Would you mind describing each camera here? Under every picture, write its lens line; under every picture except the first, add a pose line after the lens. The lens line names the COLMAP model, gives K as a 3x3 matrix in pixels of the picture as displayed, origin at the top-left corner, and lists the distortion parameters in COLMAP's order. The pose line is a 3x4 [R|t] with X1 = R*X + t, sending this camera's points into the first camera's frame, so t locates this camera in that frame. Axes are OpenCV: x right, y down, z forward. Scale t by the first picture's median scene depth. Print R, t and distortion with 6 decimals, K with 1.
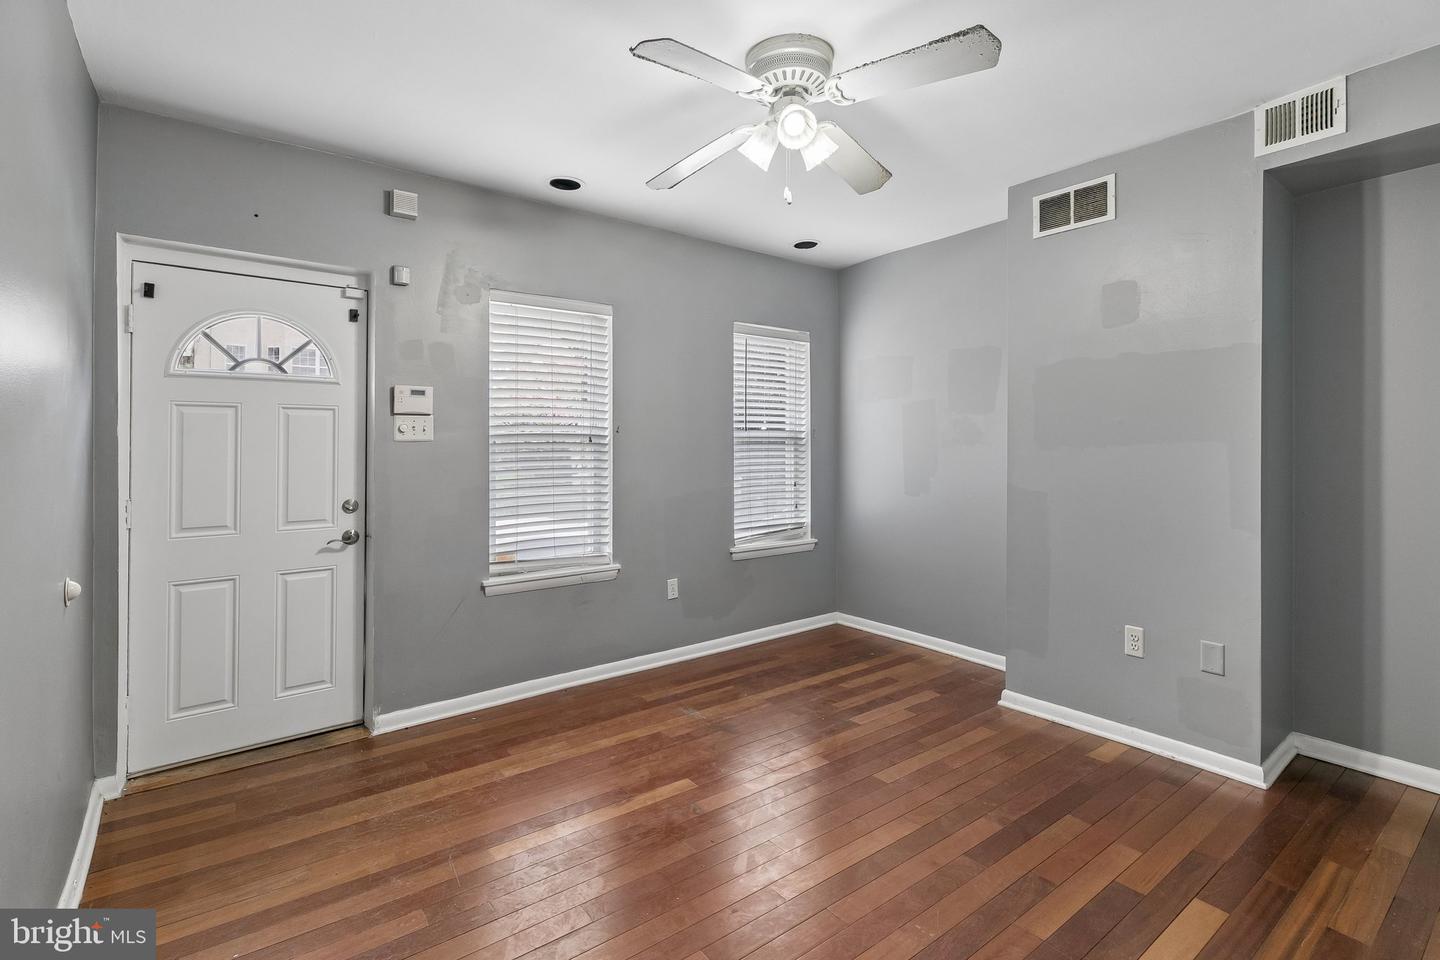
lens RADIAL K [[673.5, 0, 720.7], [0, 673.5, 442.4], [0, 0, 1]] dist [-0.001117, -0.000049]
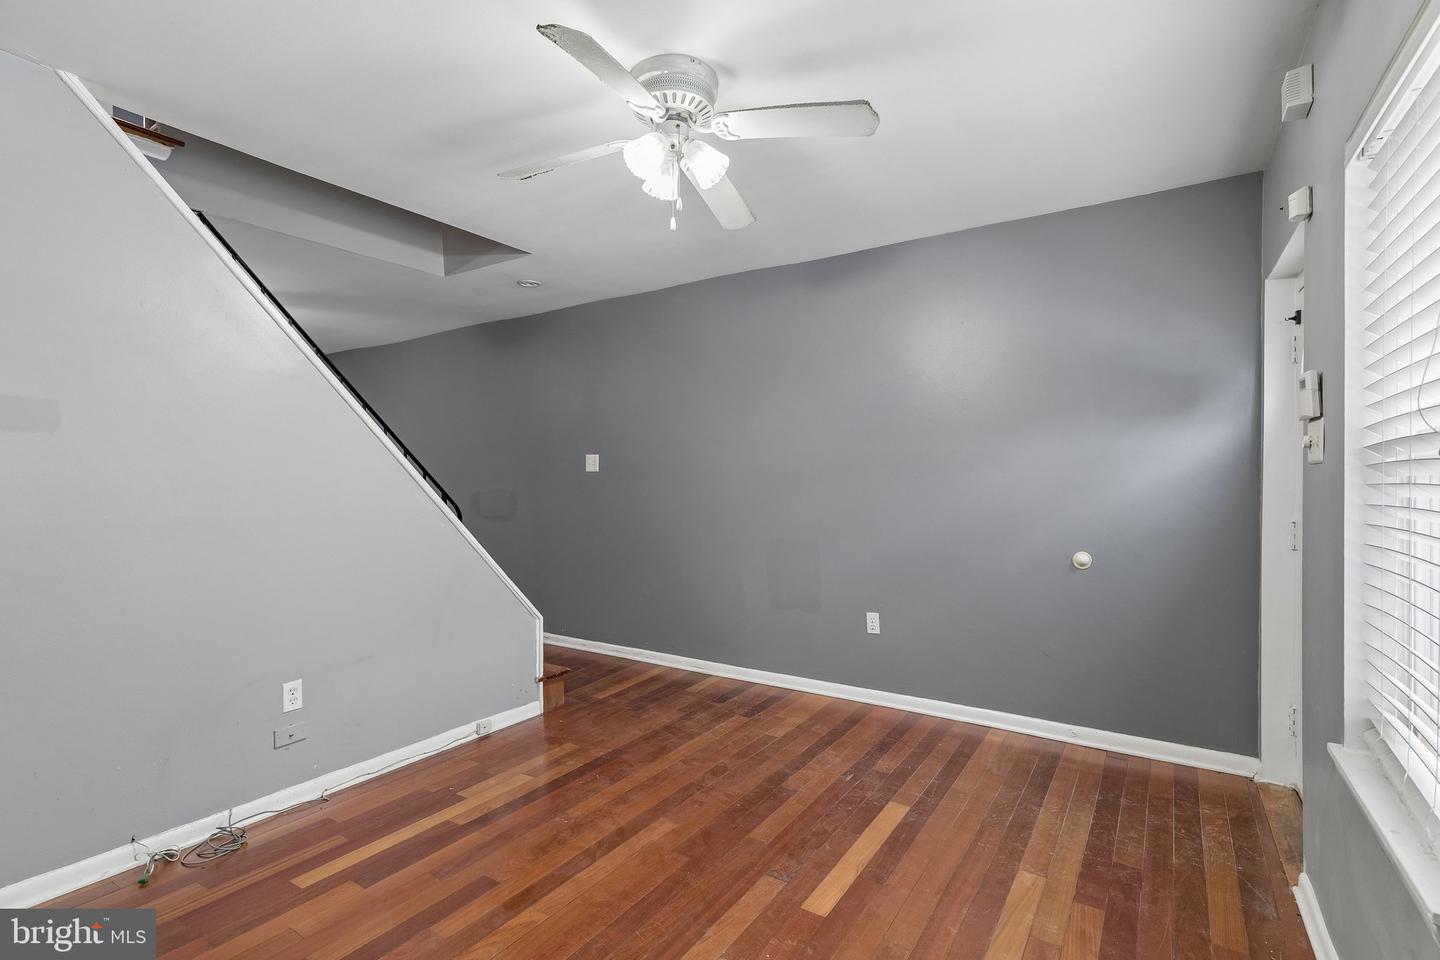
lens RADIAL K [[644.9, 0, 716.6], [0, 644.9, 480.7], [0, 0, 1]] dist [0.001529, 0.000033]
pose [[-0.946125, 0.009363, -0.323666, 0.251064], [0.008812, 0.999956, 0.003168, 0.006515], [0.323682, 0.000145, -0.946166, 1.408189]]
